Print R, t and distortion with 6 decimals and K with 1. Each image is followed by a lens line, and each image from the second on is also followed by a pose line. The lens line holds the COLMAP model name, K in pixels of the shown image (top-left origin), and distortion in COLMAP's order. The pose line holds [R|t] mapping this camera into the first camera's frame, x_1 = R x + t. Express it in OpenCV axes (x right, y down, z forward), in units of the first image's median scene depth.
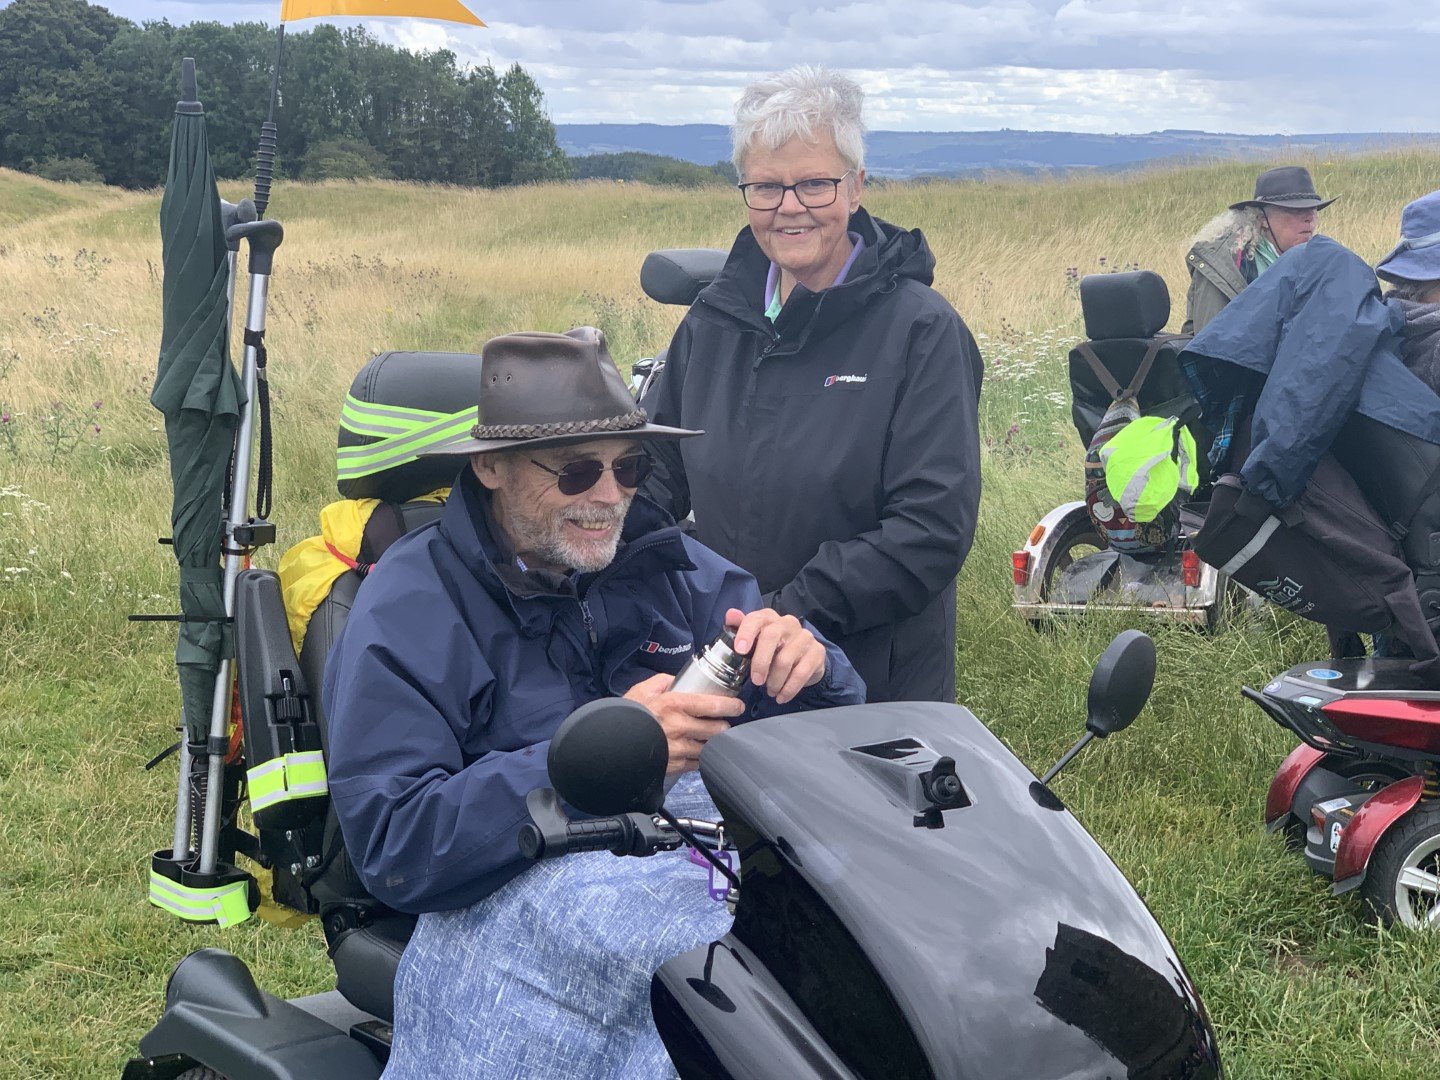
lens RADIAL K [[2600.7, 0, 720.0], [0, 2600.7, 540.0], [0, 0, 1]] dist [0.129360, -0.040472]
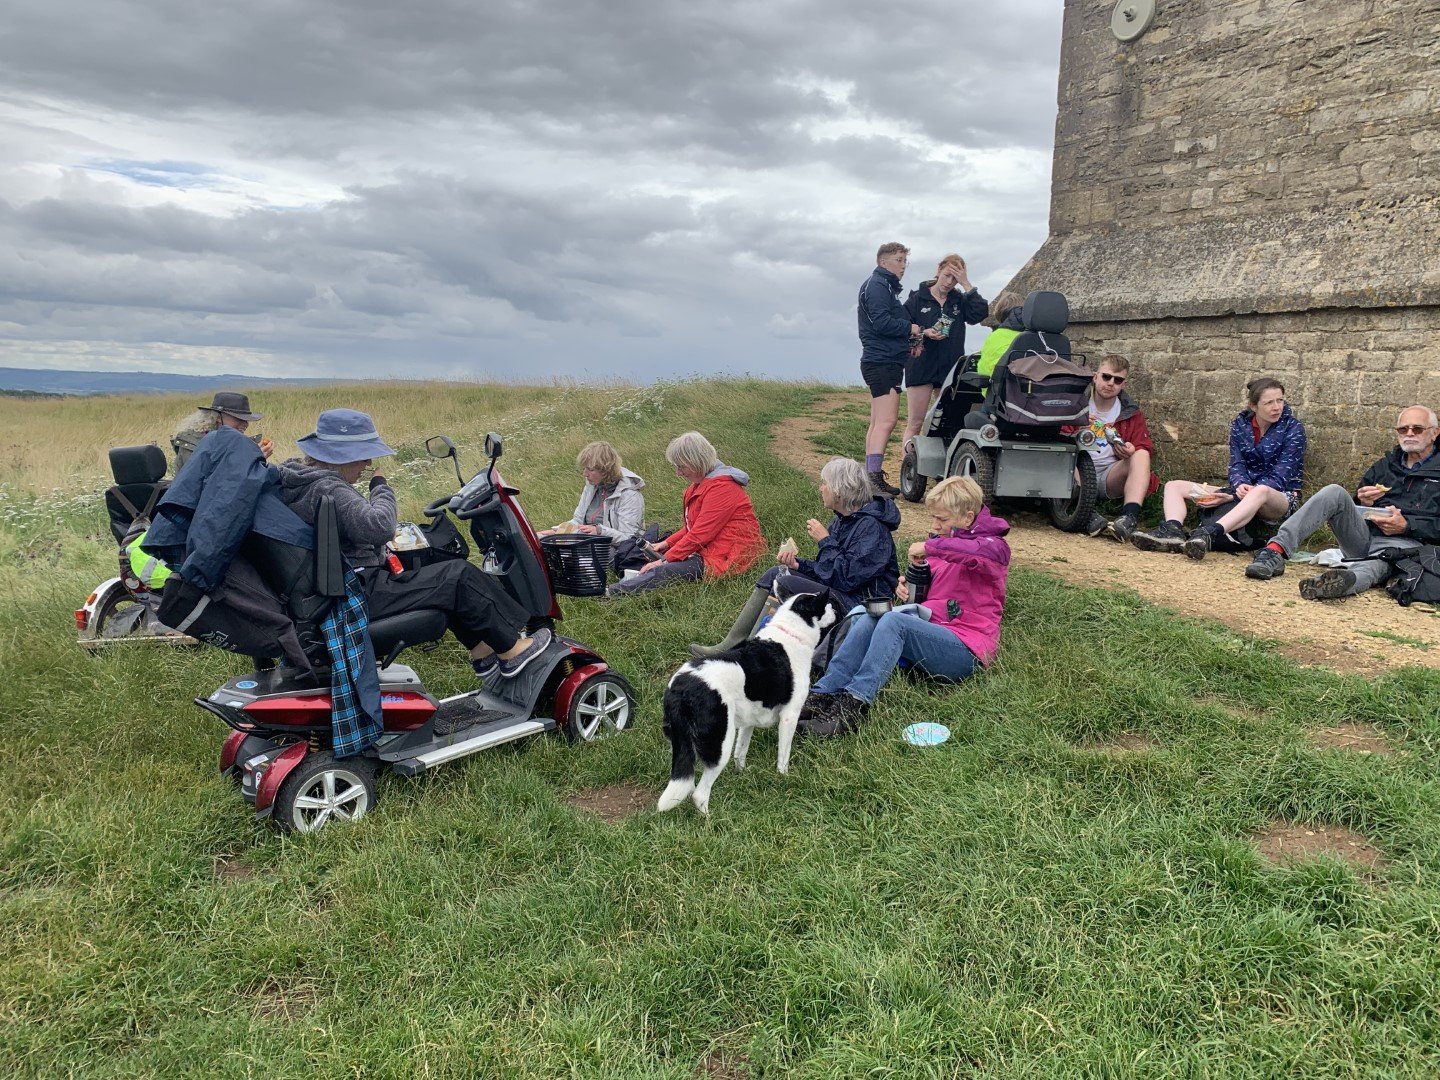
lens RADIAL K [[1097.5, 0, 720.0], [0, 1097.5, 540.0], [0, 0, 1]] dist [0.095860, -0.110139]
pose [[0.836806, -0.062005, 0.543977, 0.101574], [0.067767, 0.997656, 0.009471, -0.028651], [-0.543289, 0.028939, 0.839047, 0.227077]]
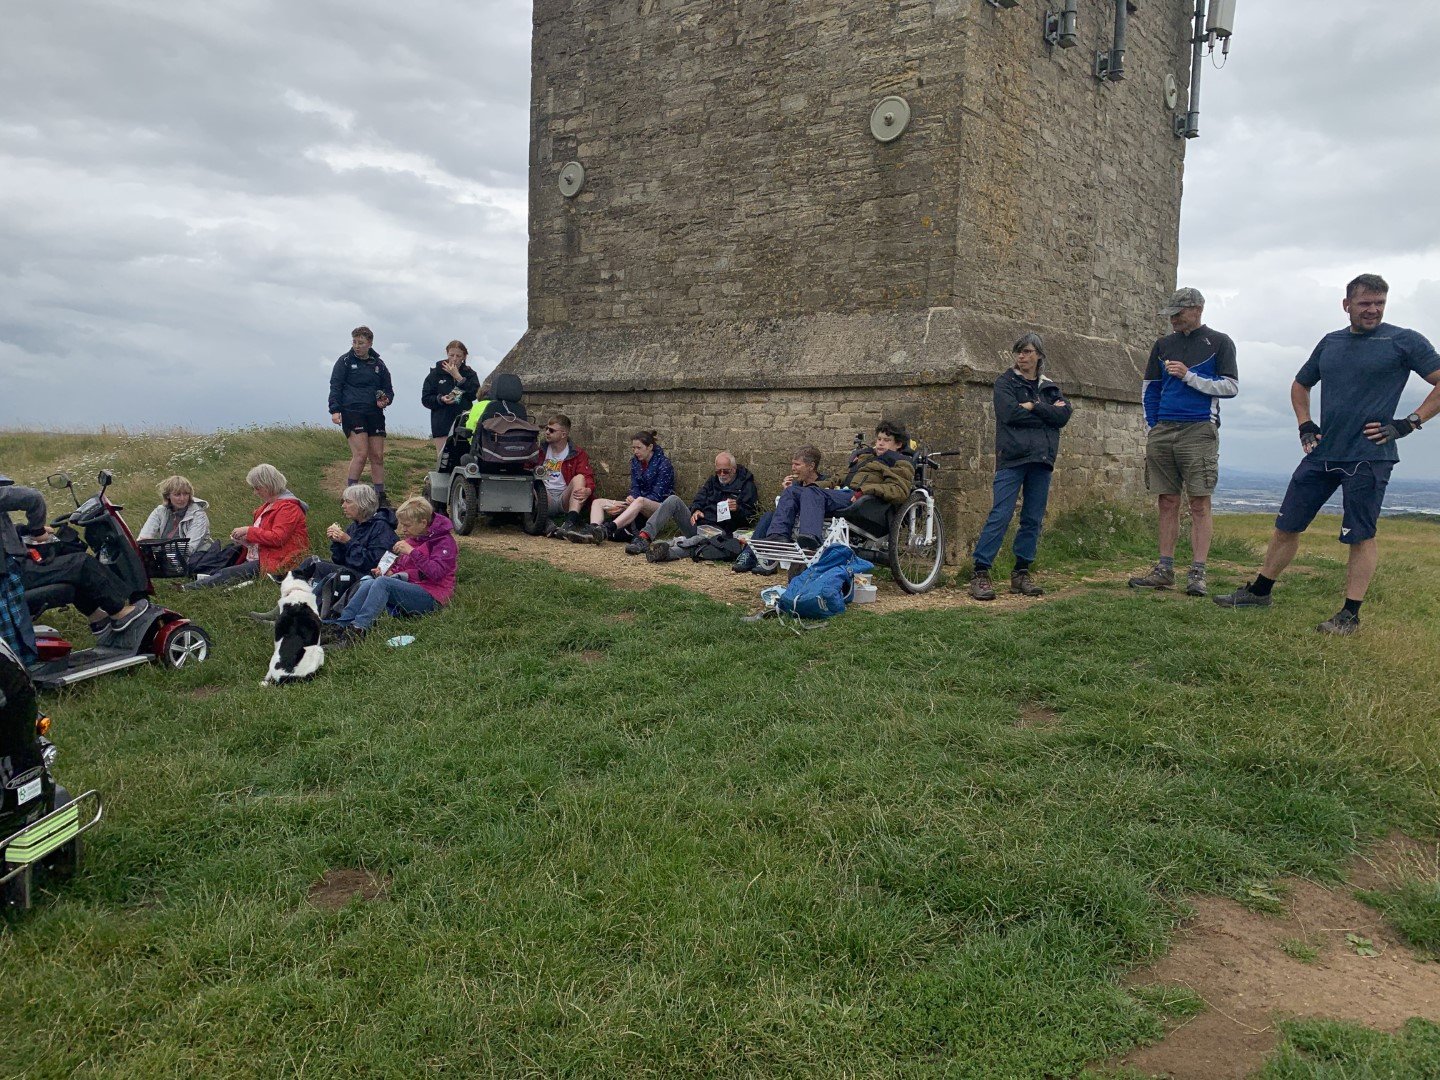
lens RADIAL K [[1097.5, 0, 720.0], [0, 1097.5, 540.0], [0, 0, 1]] dist [0.095860, -0.110139]
pose [[0.585163, -0.070518, 0.807844, -0.317761], [0.115207, 0.993336, 0.003260, 0.068296], [-0.802690, 0.091162, 0.589388, -0.486751]]
